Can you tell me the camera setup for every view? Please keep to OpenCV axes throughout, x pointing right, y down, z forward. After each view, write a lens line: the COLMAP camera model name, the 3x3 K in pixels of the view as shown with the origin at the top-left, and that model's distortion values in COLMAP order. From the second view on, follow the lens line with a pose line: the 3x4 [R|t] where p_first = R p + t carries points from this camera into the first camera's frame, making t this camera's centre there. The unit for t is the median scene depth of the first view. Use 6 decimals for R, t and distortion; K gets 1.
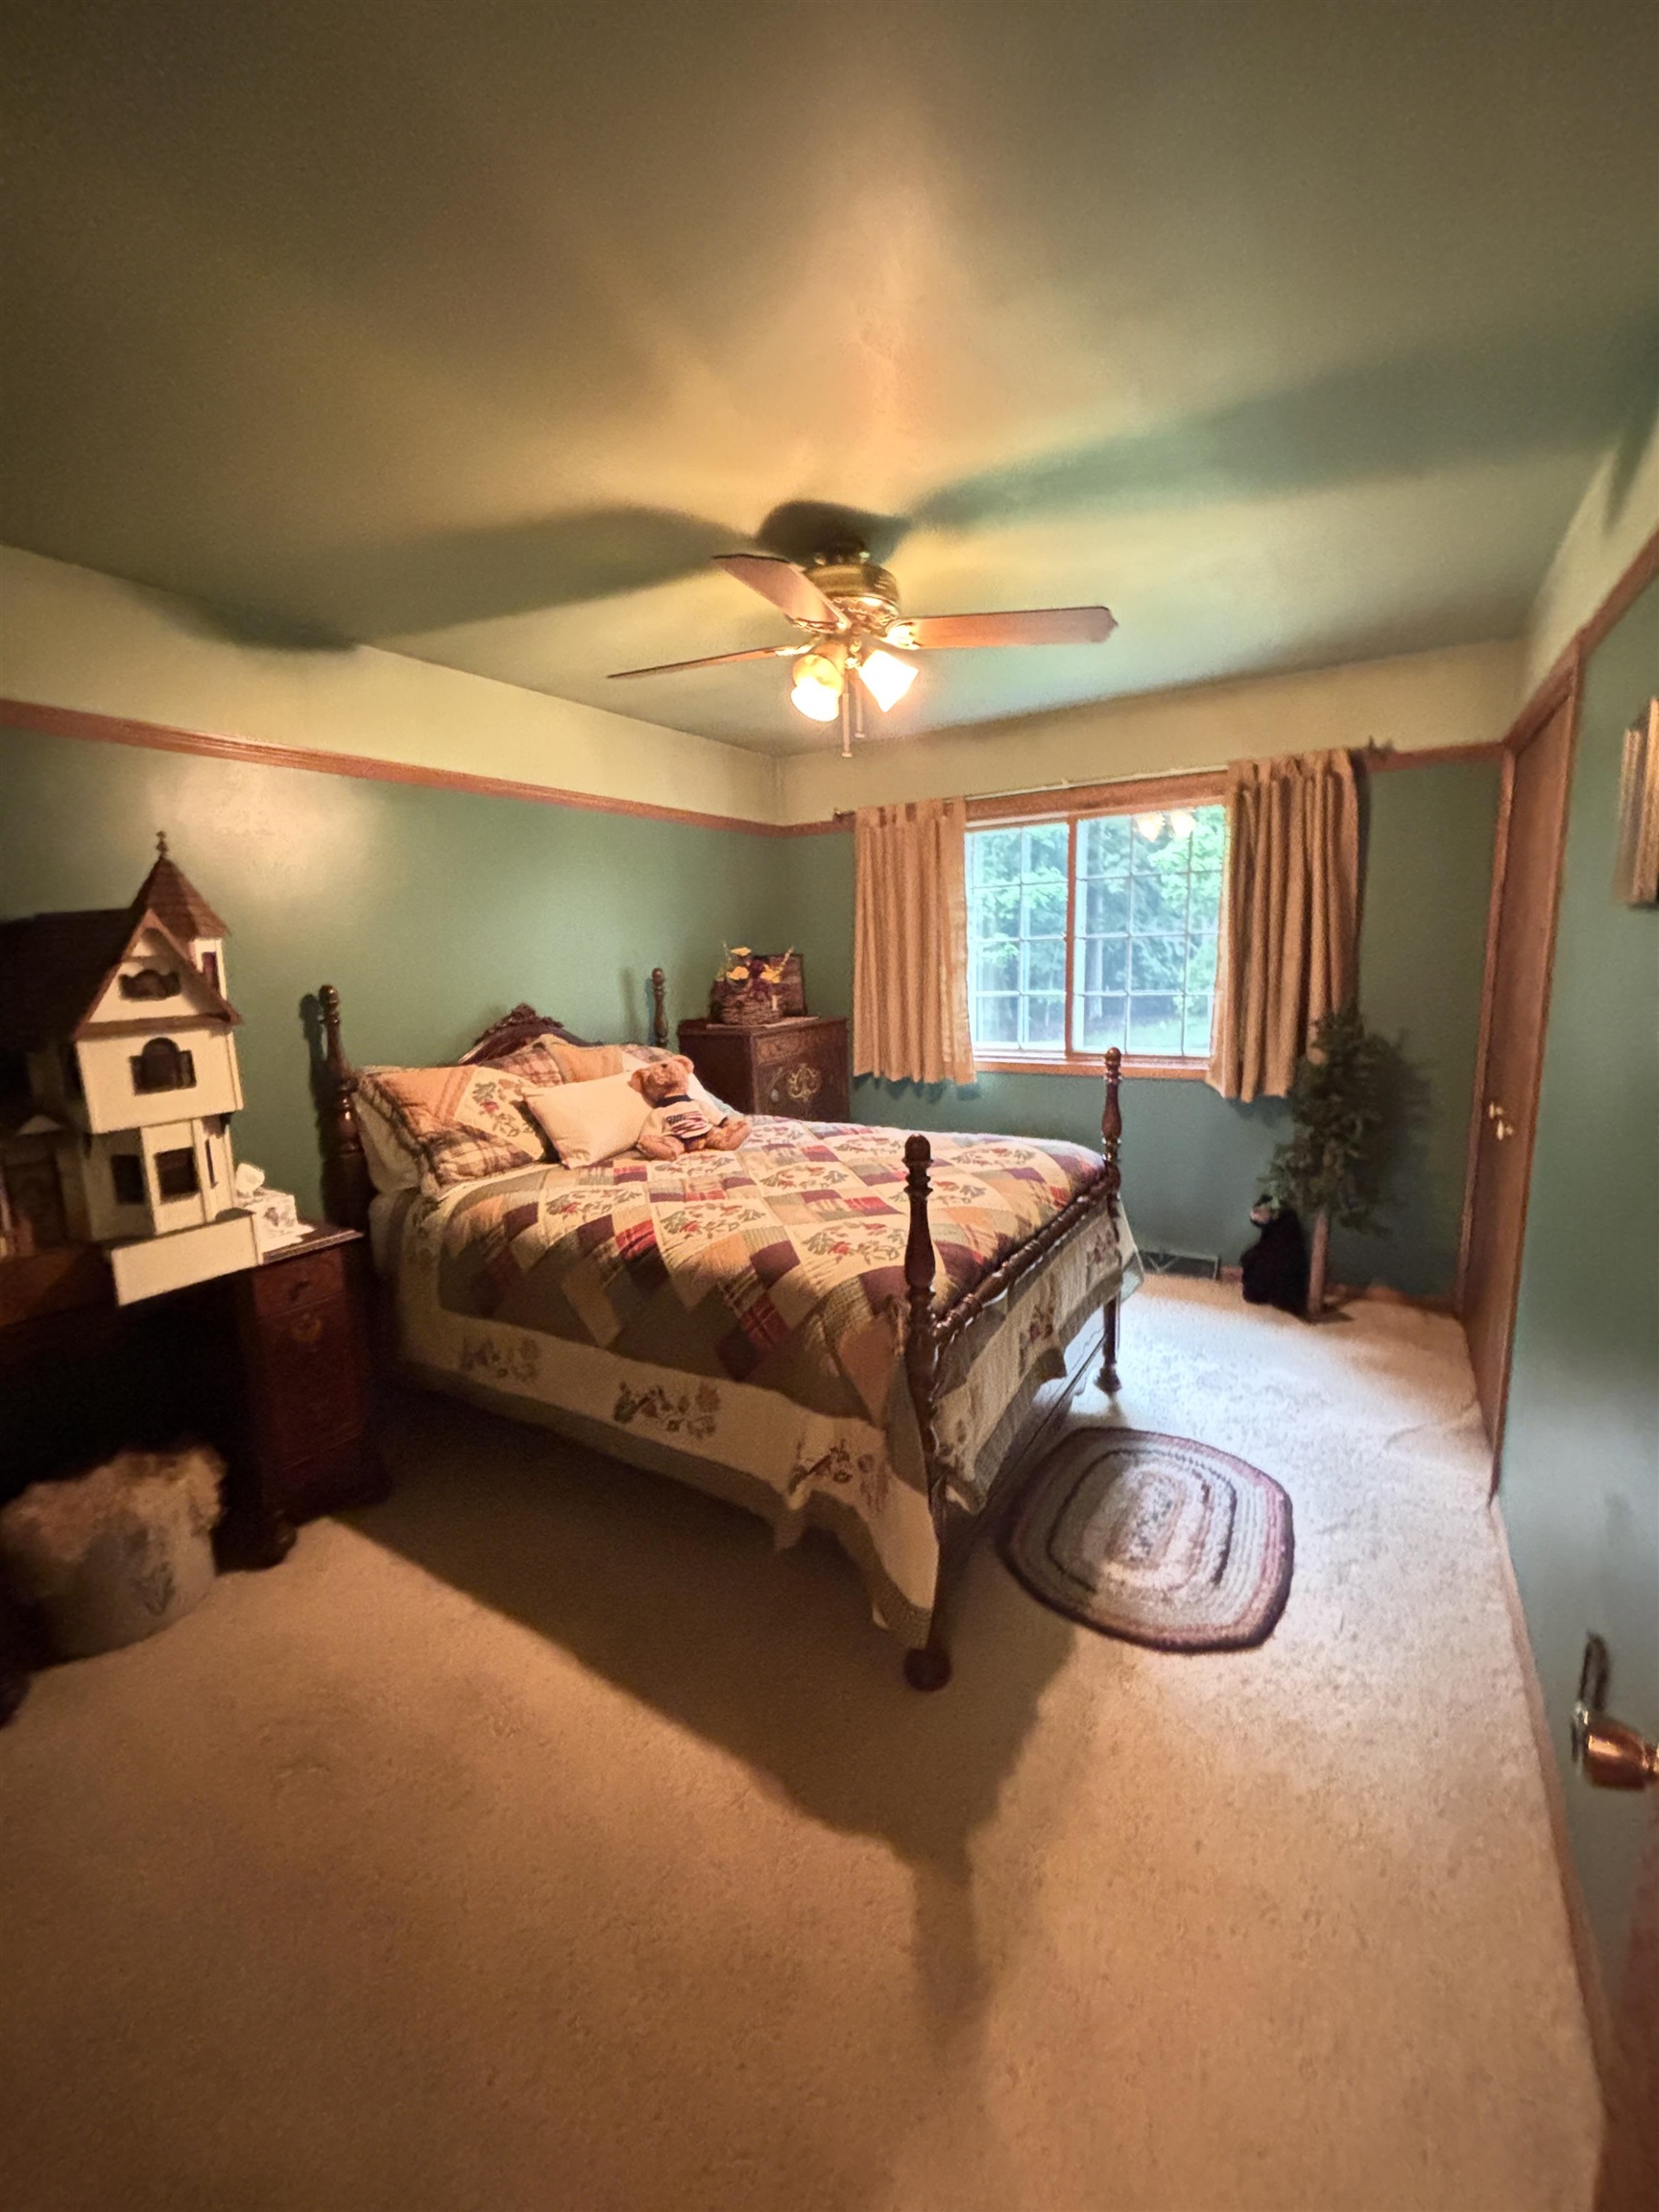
lens RADIAL K [[889.7, 0, 836.1], [0, 889.7, 1094.8], [0, 0, 1]] dist [0.002859, -0.000606]
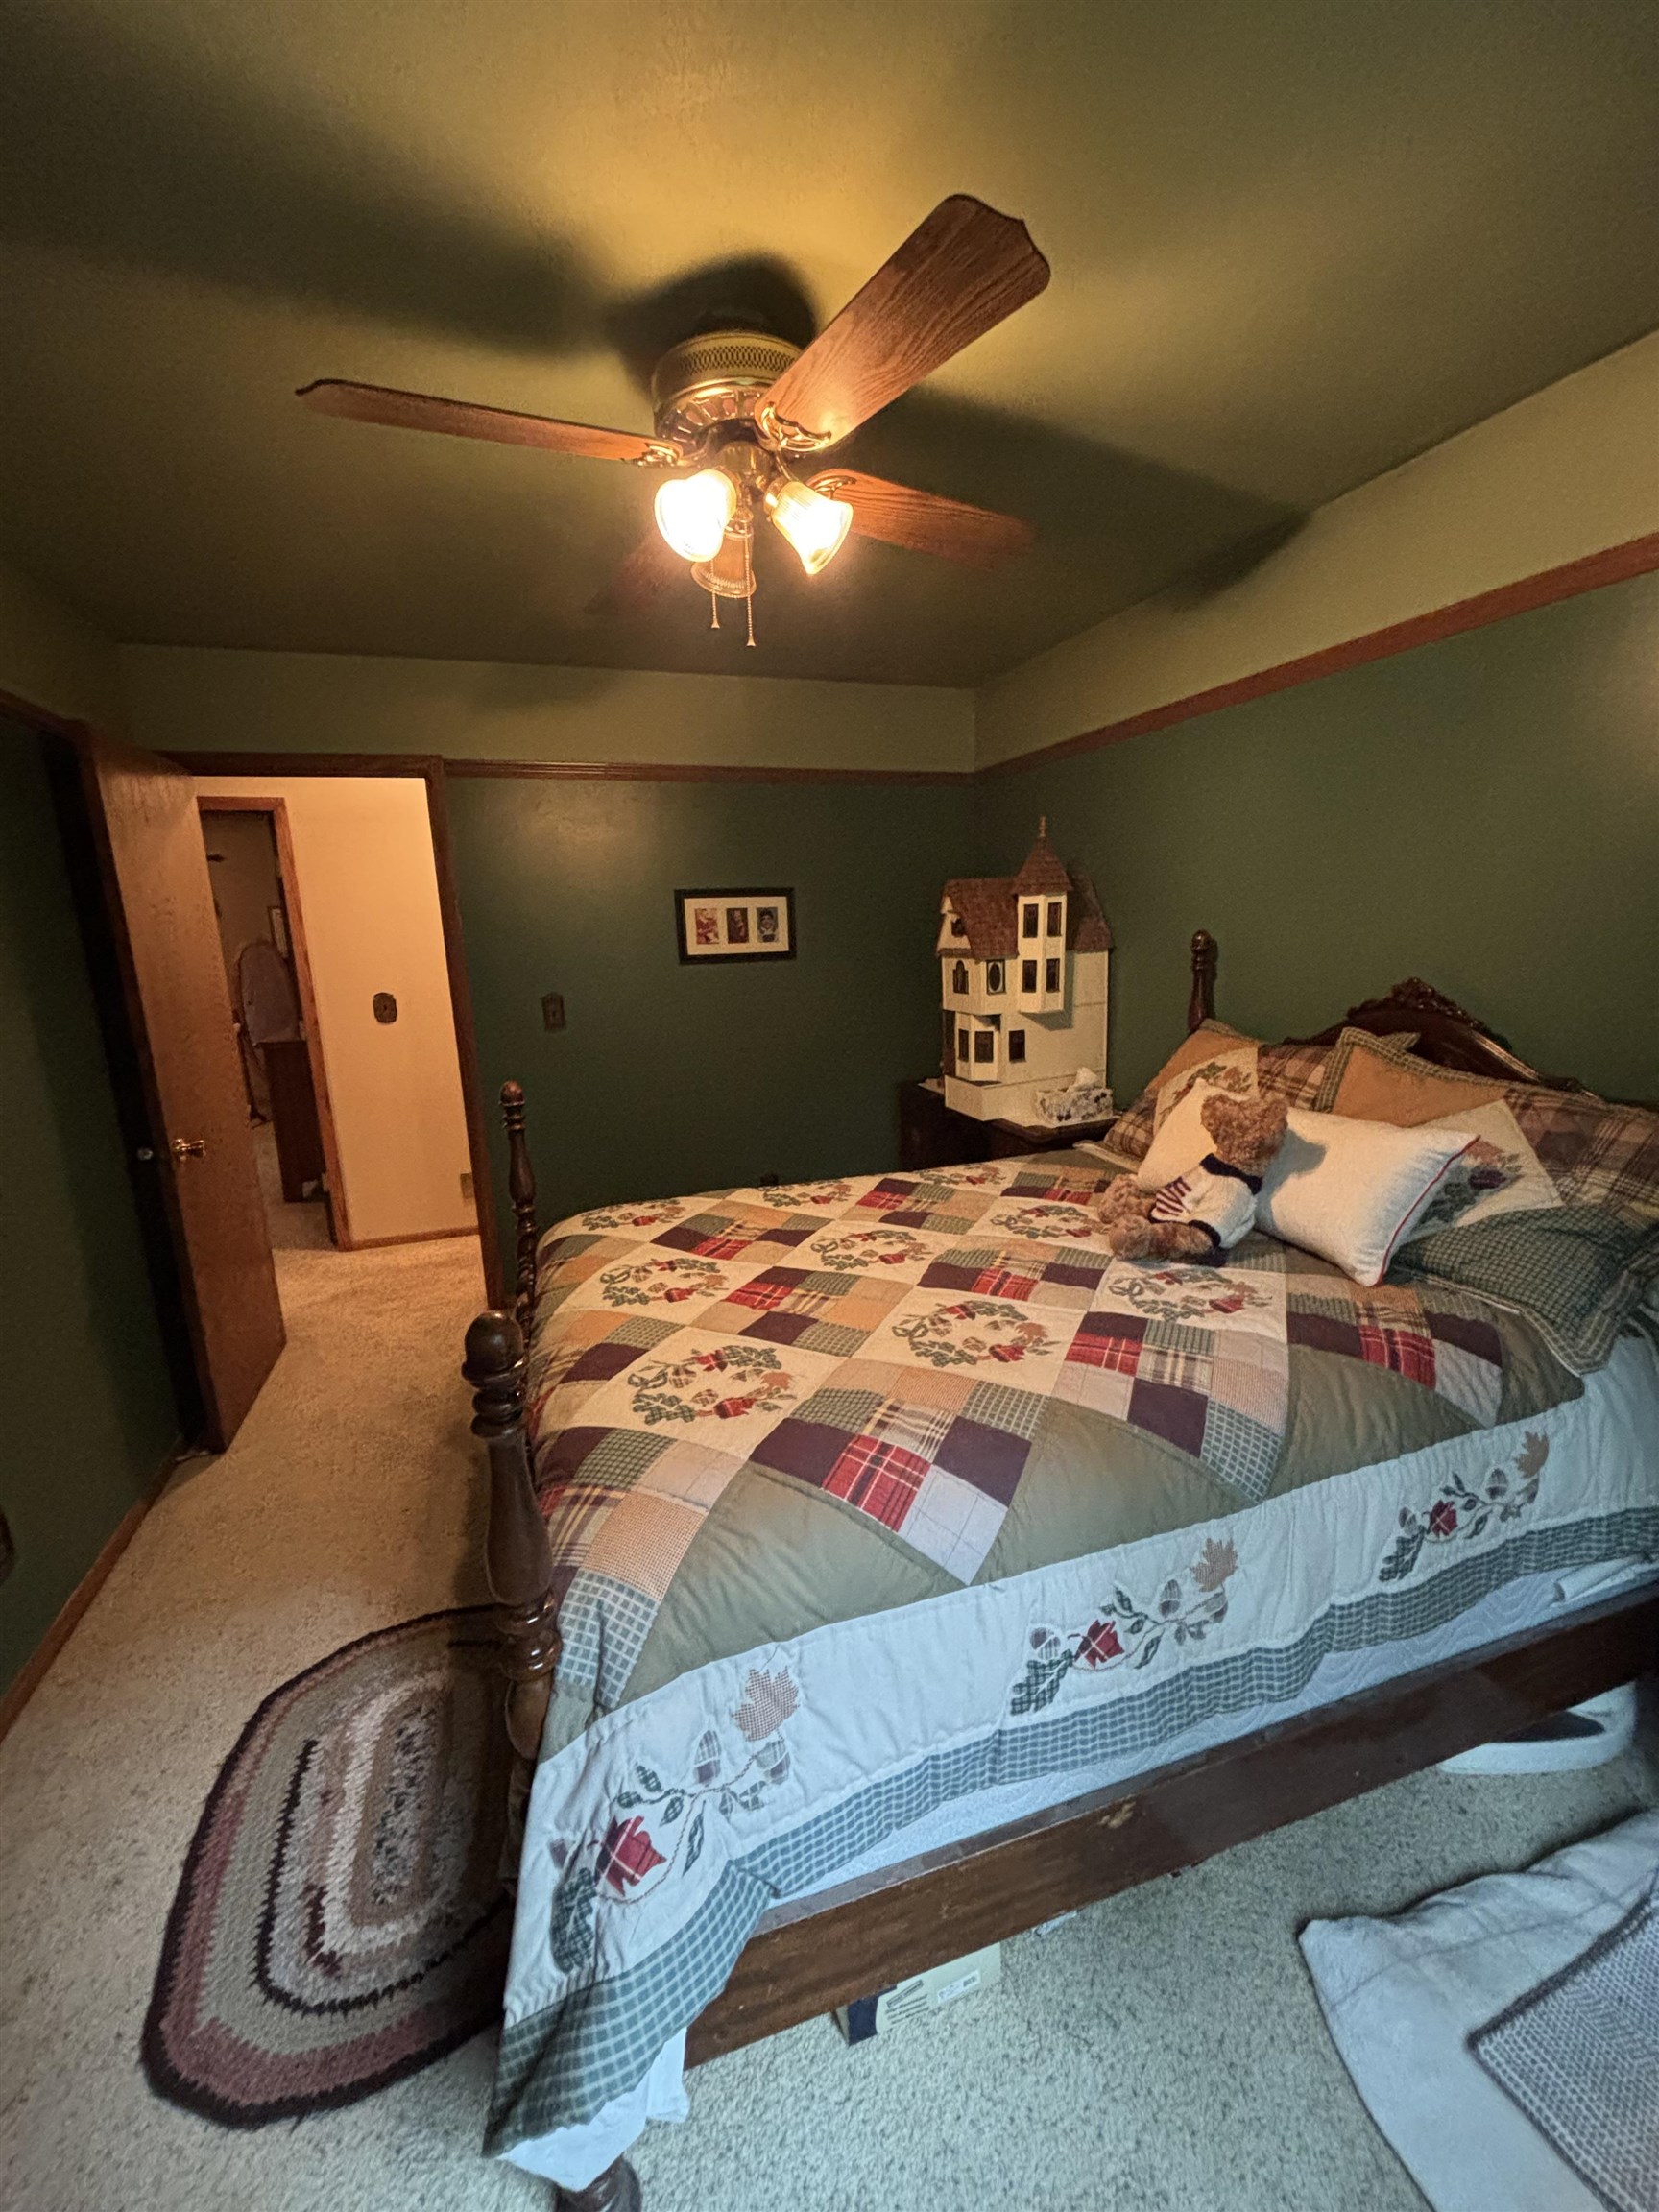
lens RADIAL K [[889.7, 0, 836.2], [0, 889.7, 1110.3], [0, 0, 1]] dist [0.002859, -0.000606]
pose [[-0.634050, 0.211380, -0.743841, 0.592906], [-0.081891, 0.938151, 0.336401, -0.301738], [0.768944, 0.274209, -0.577525, 1.649941]]
